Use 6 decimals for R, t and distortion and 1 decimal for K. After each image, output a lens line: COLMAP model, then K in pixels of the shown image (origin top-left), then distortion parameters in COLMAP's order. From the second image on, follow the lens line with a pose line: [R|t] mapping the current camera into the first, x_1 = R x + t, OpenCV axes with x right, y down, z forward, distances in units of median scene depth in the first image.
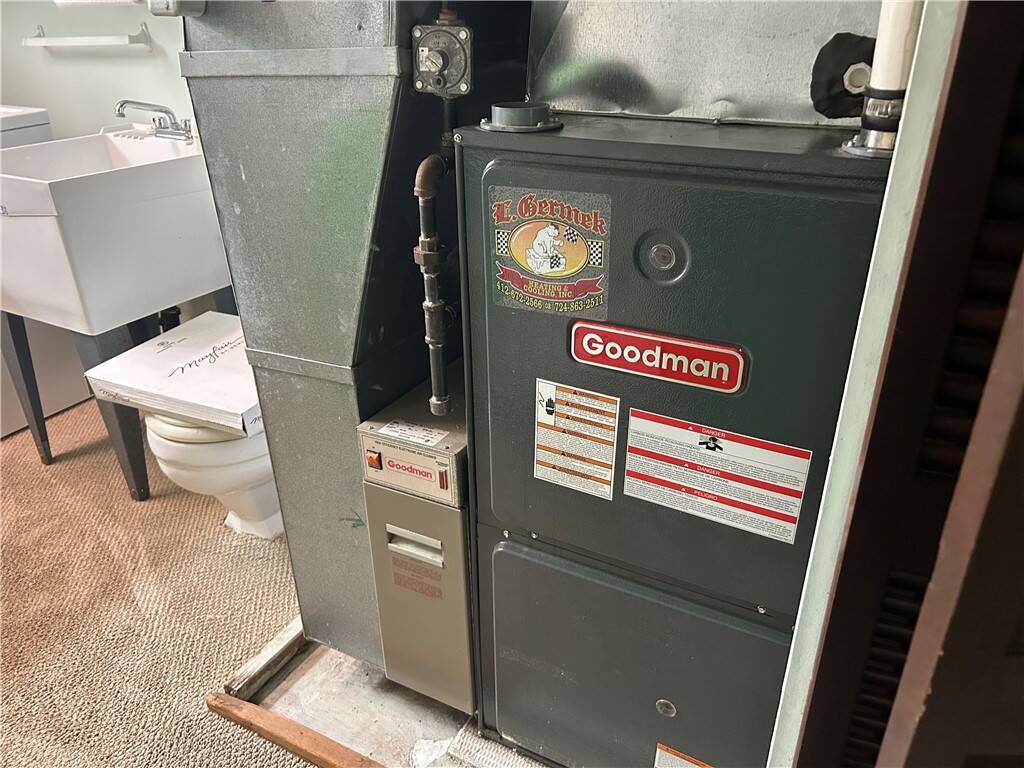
lens RADIAL K [[770.9, 0, 504.9], [0, 770.9, 389.5], [0, 0, 1]] dist [0.040731, -0.048201]
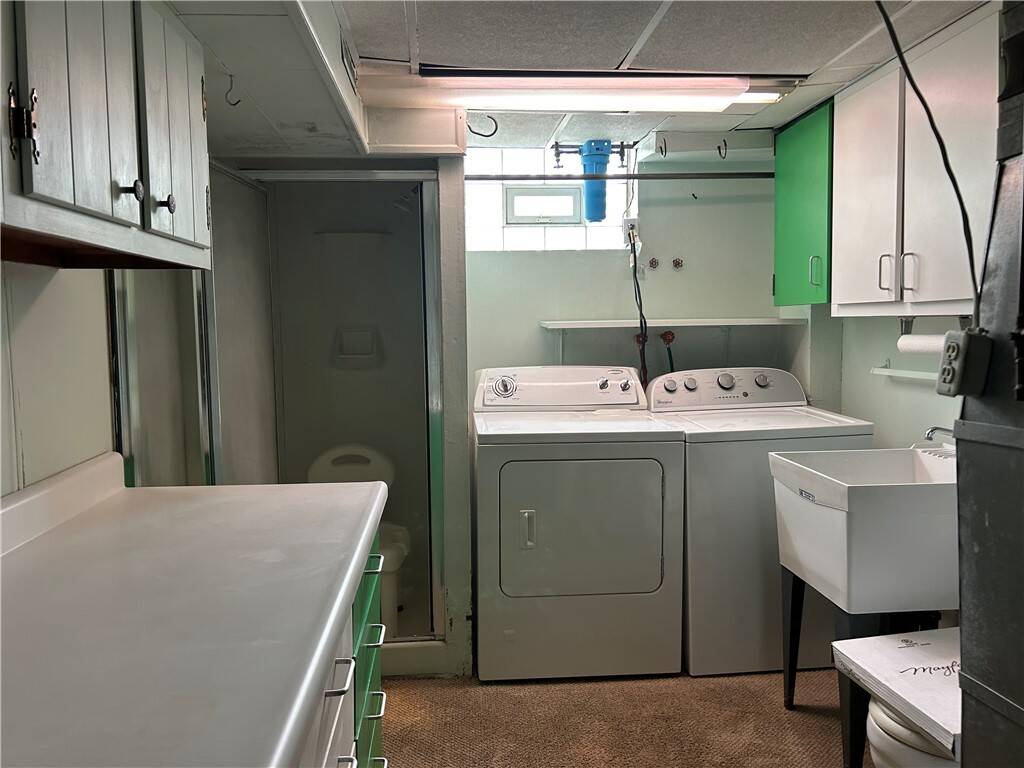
lens RADIAL K [[770.9, 0, 506.4], [0, 770.9, 379.6], [0, 0, 1]] dist [0.040731, -0.048201]
pose [[0.551176, 0.066487, -0.831736, 0.139241], [-0.360148, 0.918139, -0.165269, -0.014668], [0.752661, 0.390640, 0.530001, -0.149979]]
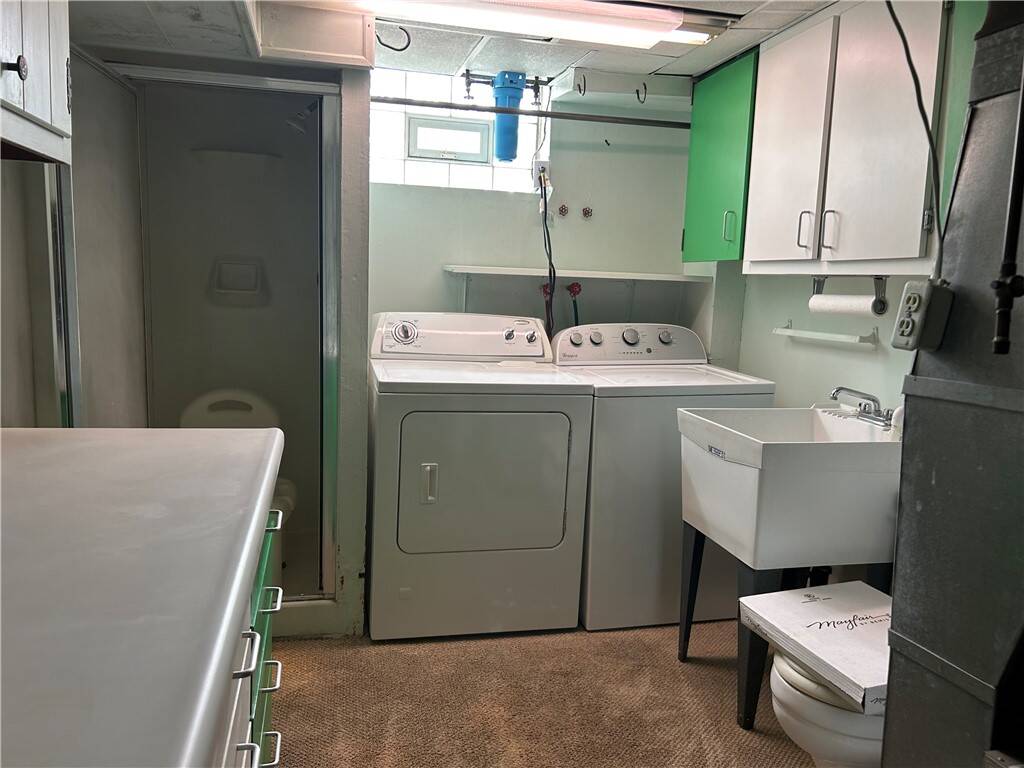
lens RADIAL K [[770.9, 0, 506.0], [0, 770.9, 390.8], [0, 0, 1]] dist [0.040731, -0.048201]
pose [[0.671378, 0.143712, -0.727048, 0.029655], [-0.366964, 0.916779, -0.157651, 0.005788], [0.643885, 0.372644, 0.668242, -0.127355]]
